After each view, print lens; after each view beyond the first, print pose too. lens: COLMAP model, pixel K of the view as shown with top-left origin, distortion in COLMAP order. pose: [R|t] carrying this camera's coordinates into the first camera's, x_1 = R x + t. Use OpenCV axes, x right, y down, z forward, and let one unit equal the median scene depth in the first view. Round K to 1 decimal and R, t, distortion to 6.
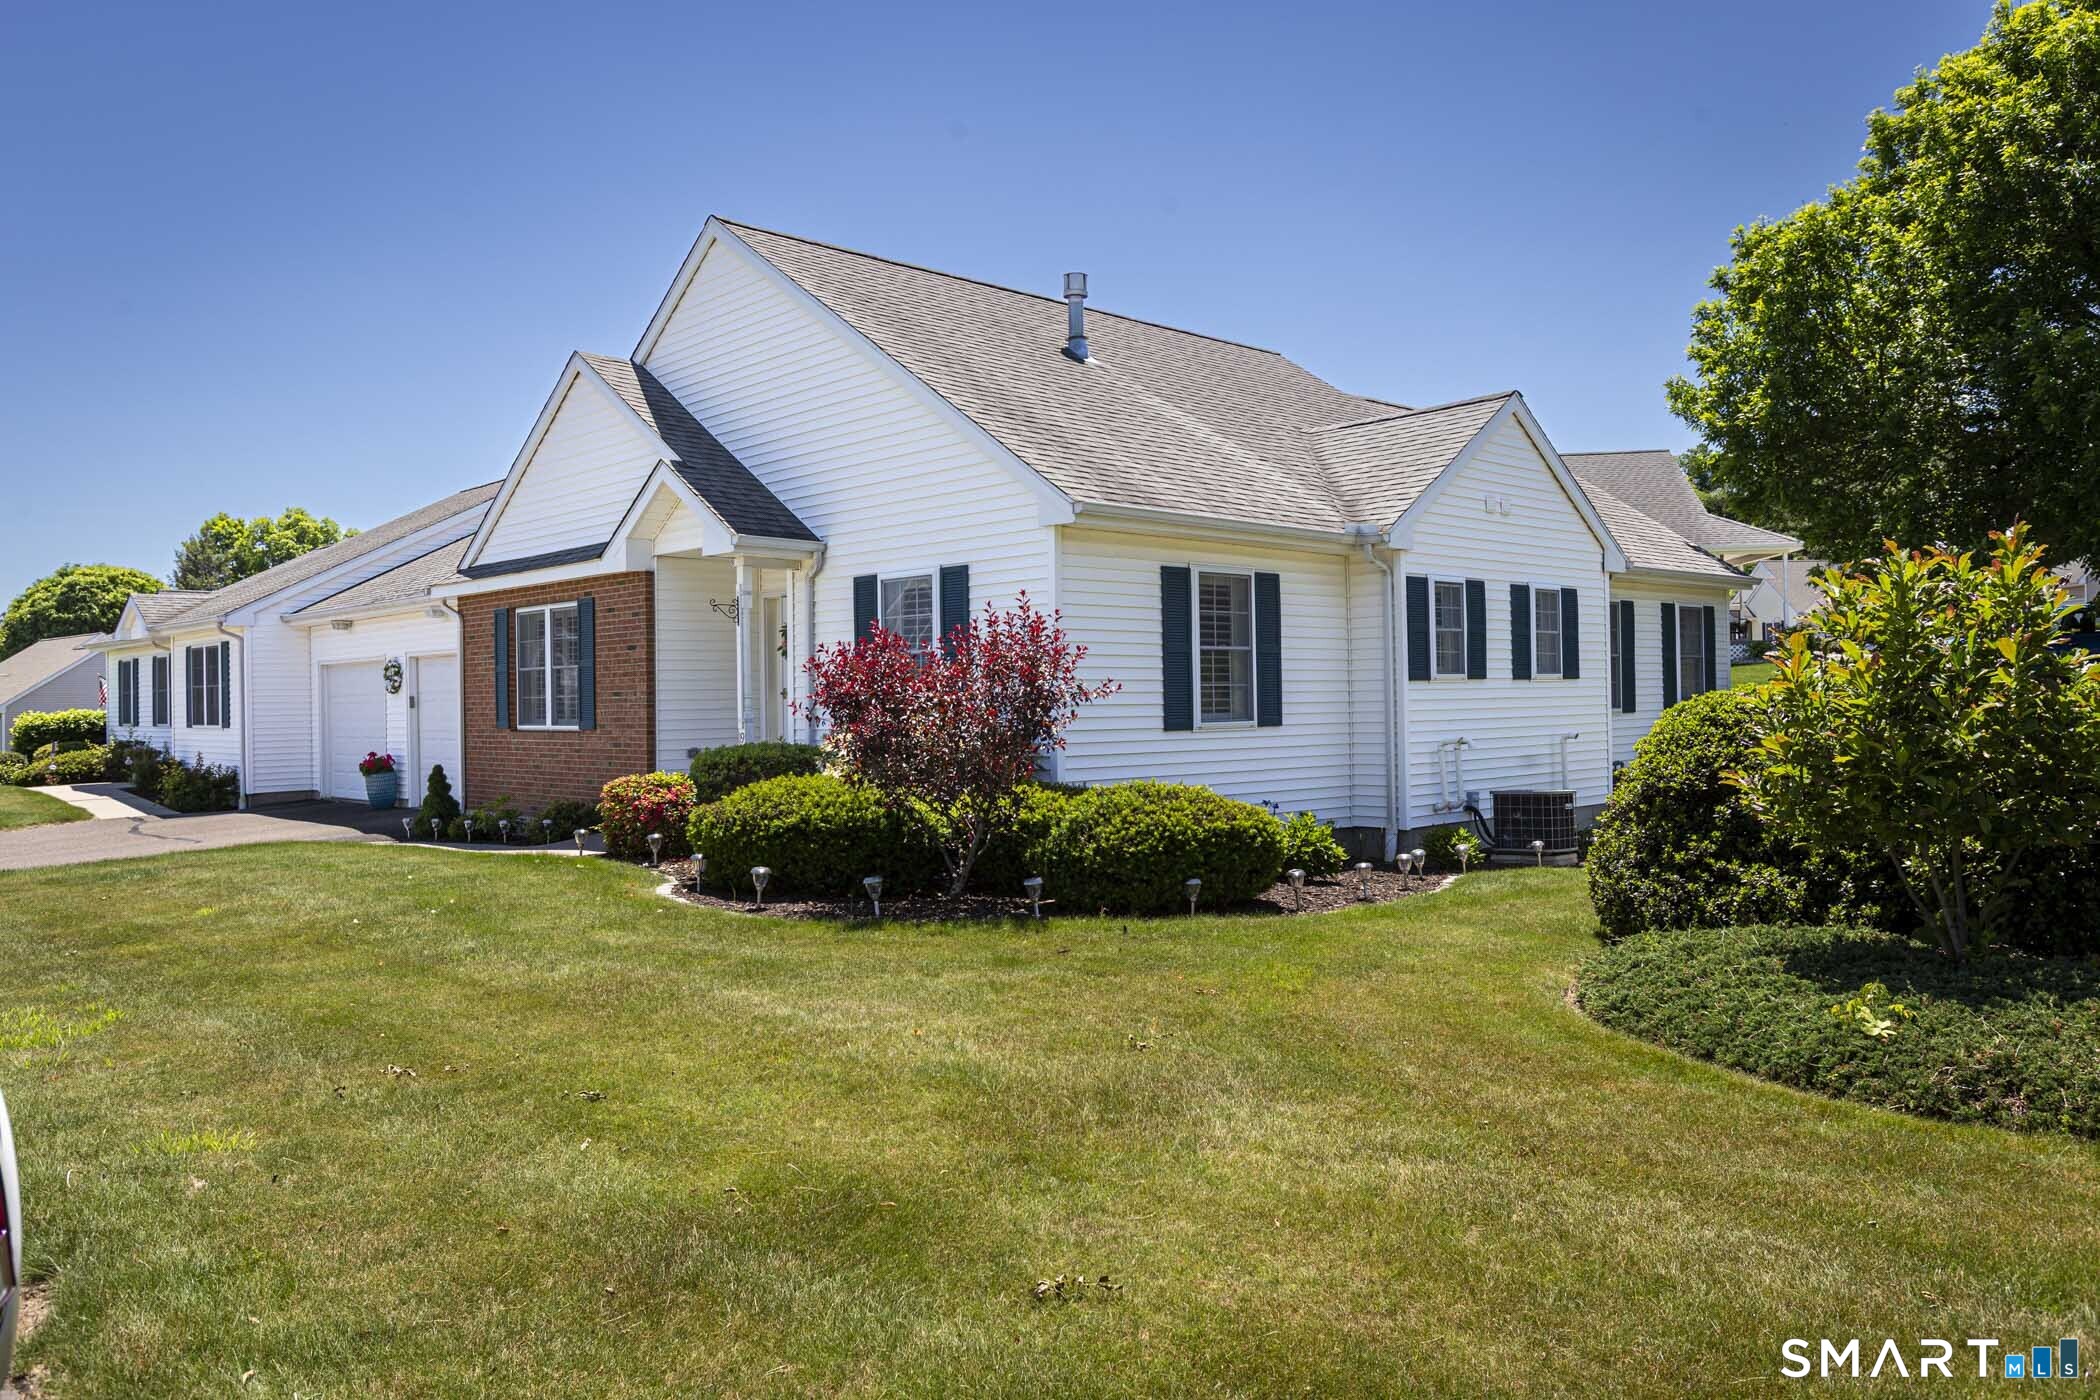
lens RADIAL K [[1536.5, 0, 1053.1], [0, 1536.5, 700.4], [0, 0, 1]] dist [-0.020203, 0.001607]
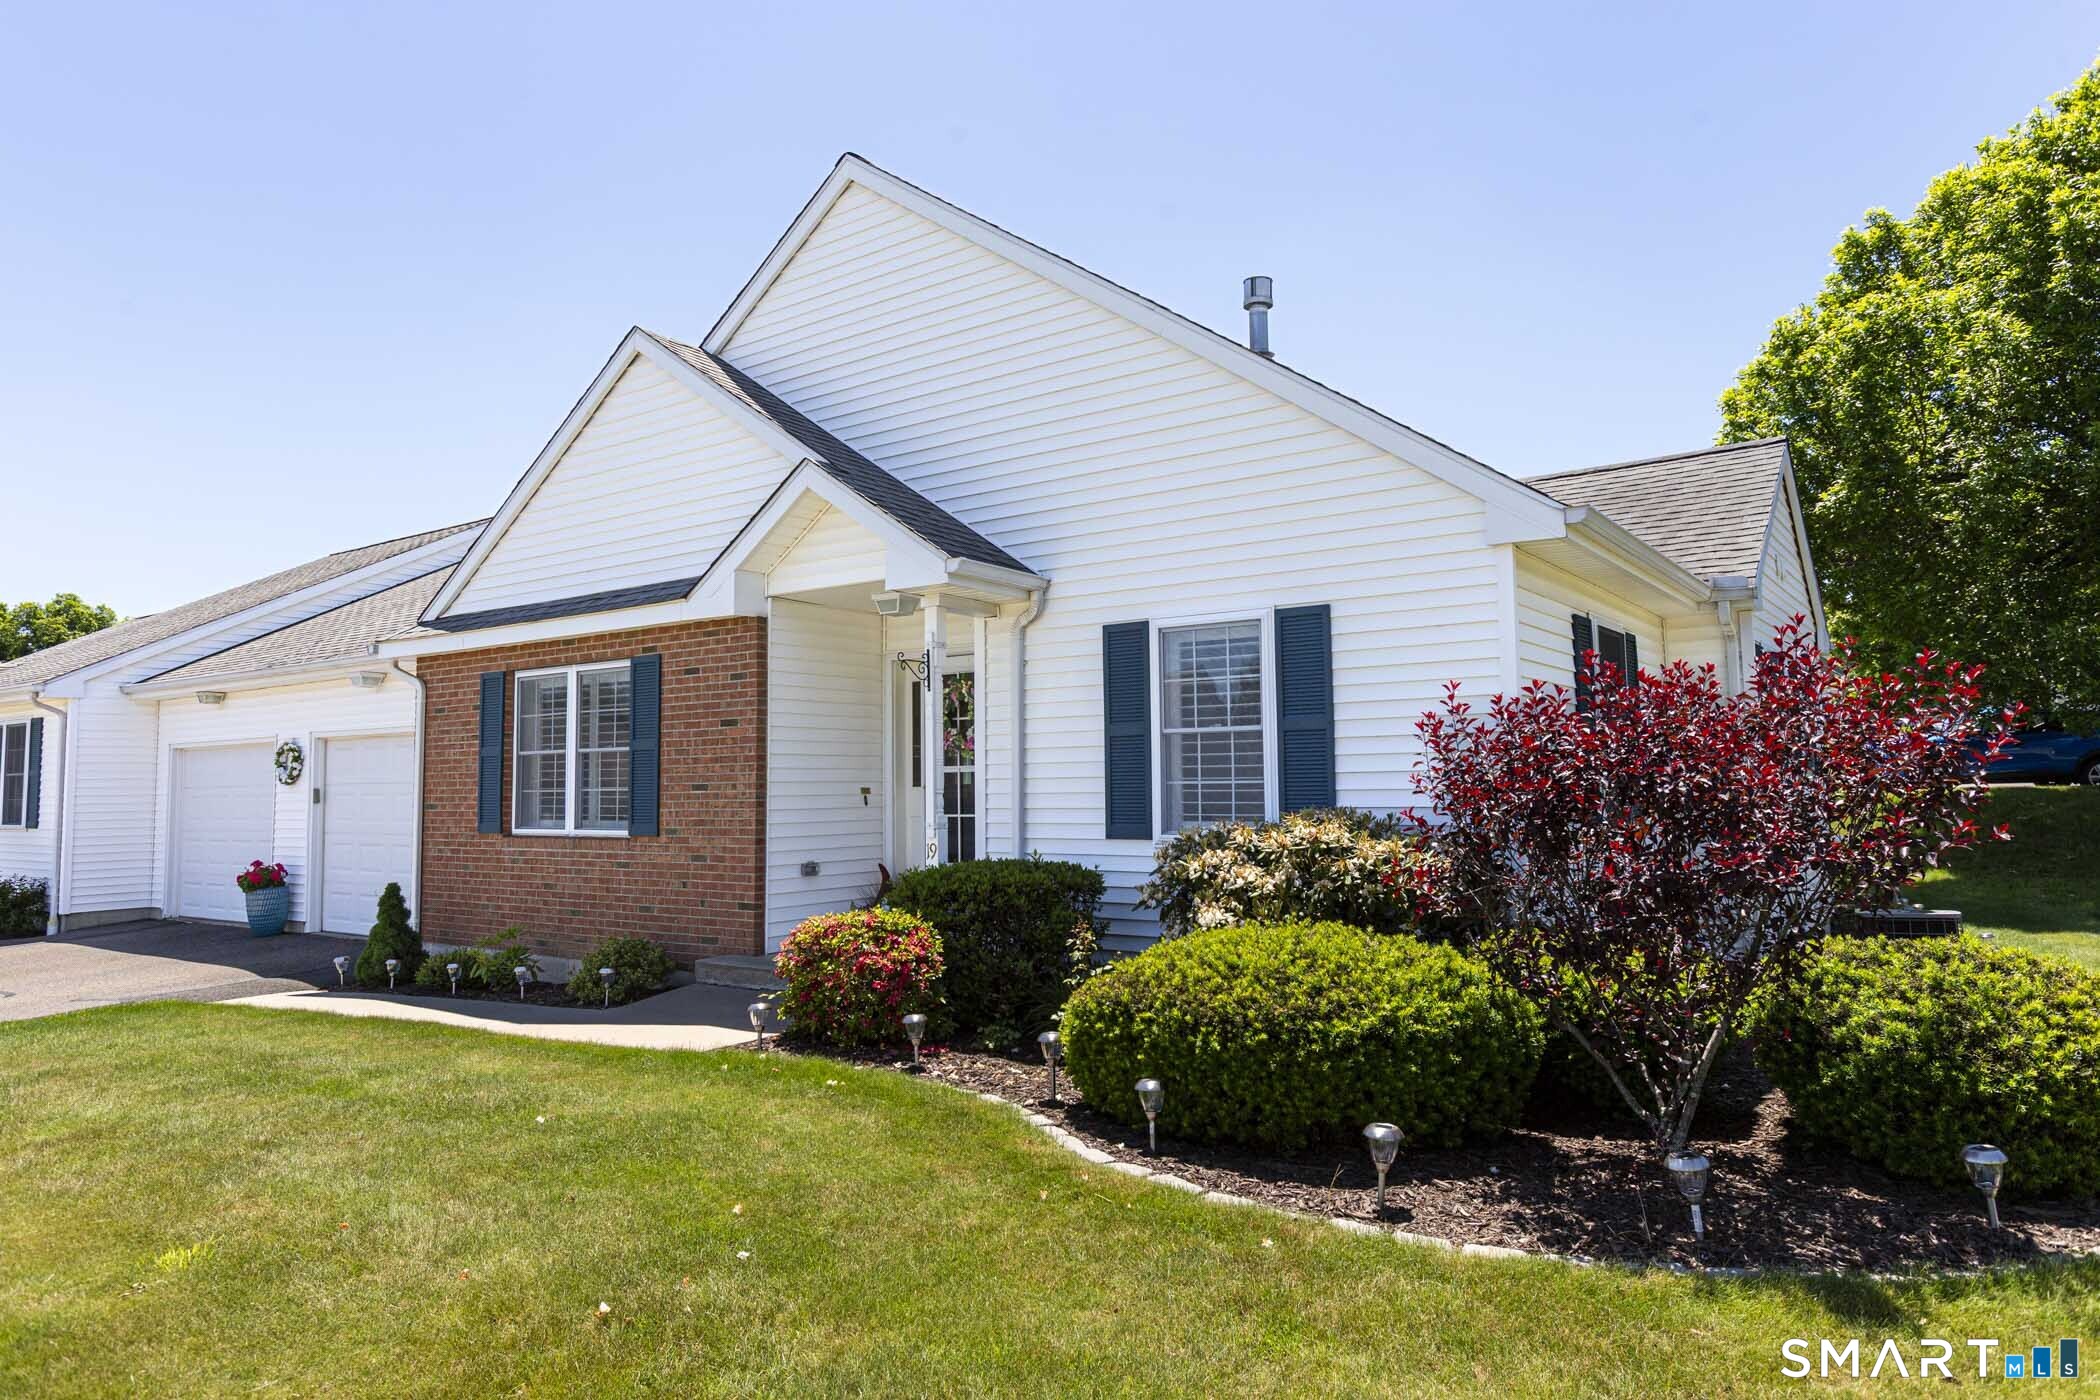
lens RADIAL K [[1341.8, 0, 1045.4], [0, 1341.8, 689.9], [0, 0, 1]] dist [0.000845, -0.000881]
pose [[0.983490, 0.015205, 0.180324, -0.220556], [-0.001563, 0.997140, -0.075558, -0.002073], [-0.180957, 0.074029, 0.980701, 0.321366]]
